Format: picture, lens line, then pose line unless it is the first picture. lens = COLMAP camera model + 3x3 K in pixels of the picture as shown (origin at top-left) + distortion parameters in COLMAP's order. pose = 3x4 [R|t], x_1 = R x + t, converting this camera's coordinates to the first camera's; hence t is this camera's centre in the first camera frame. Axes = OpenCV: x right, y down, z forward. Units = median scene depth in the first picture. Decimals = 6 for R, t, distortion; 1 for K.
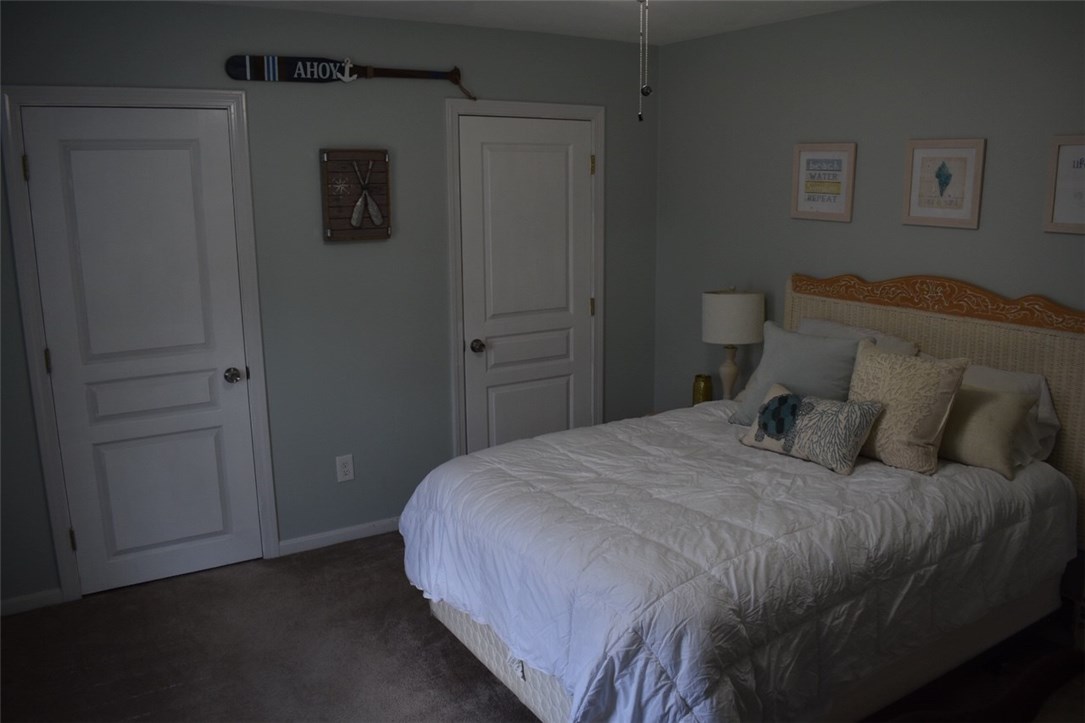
lens RADIAL K [[859.7, 0, 541.1], [0, 859.7, 359.6], [0, 0, 1]] dist [-0.068887, -0.007766]
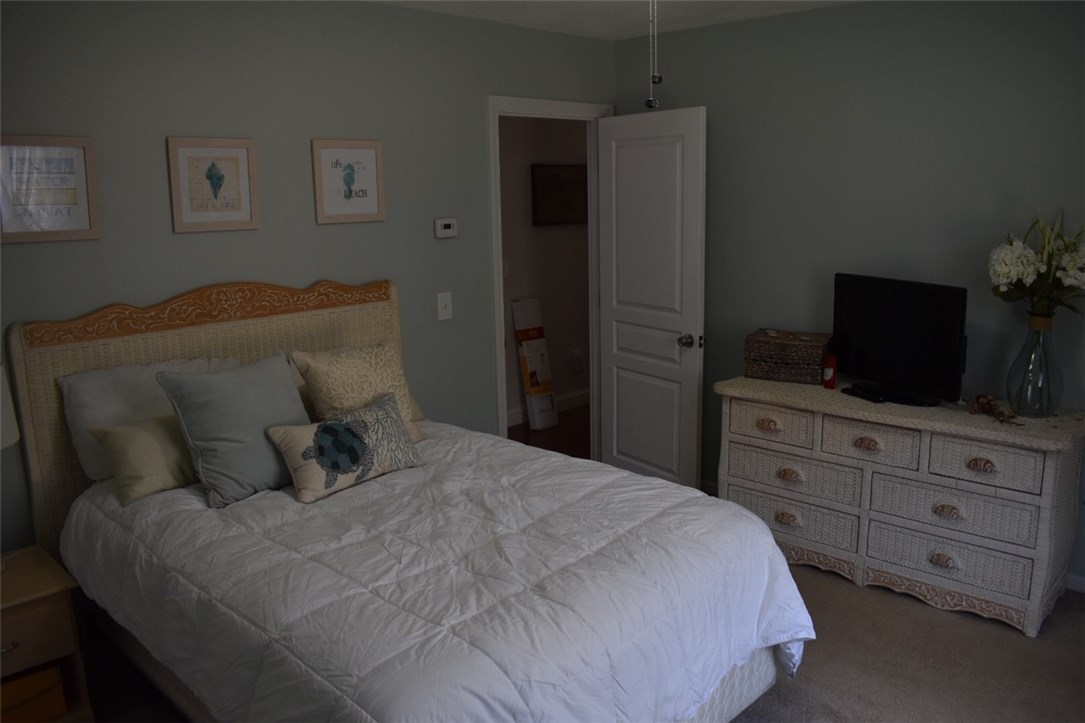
lens RADIAL K [[859.7, 0, 542.6], [0, 859.7, 361.6], [0, 0, 1]] dist [-0.068887, -0.007766]
pose [[-0.241745, -0.184537, 0.952631, -0.806746], [0.217565, 0.946446, 0.238549, -0.247983], [-0.945635, 0.264927, -0.188650, 1.300831]]
